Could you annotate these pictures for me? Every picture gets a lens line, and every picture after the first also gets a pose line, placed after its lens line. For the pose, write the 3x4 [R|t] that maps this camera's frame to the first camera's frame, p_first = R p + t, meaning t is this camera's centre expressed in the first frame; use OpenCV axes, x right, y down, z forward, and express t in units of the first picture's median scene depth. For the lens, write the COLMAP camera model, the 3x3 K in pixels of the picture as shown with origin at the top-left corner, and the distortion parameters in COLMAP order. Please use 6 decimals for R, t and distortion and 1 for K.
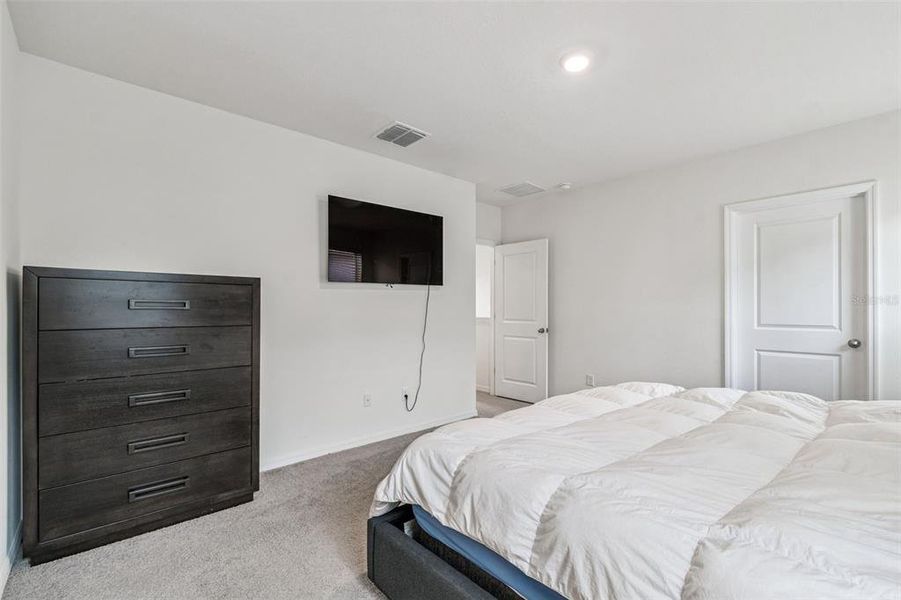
lens RADIAL K [[402.0, 0, 449.1], [0, 402.0, 306.5], [0, 0, 1]] dist [-0.001193, -0.000193]
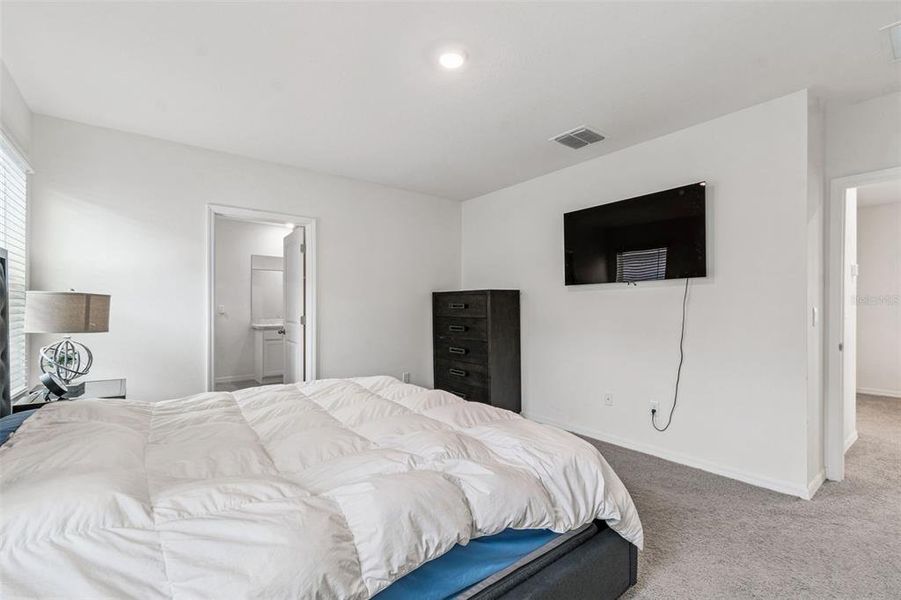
lens RADIAL K [[402.0, 0, 449.6], [0, 402.0, 302.8], [0, 0, 1]] dist [-0.001193, -0.000193]
pose [[-0.070981, -0.004017, -0.997470, 0.807173], [0.008182, 0.999956, -0.004609, -0.007415], [0.997444, -0.008489, -0.070945, 0.652568]]
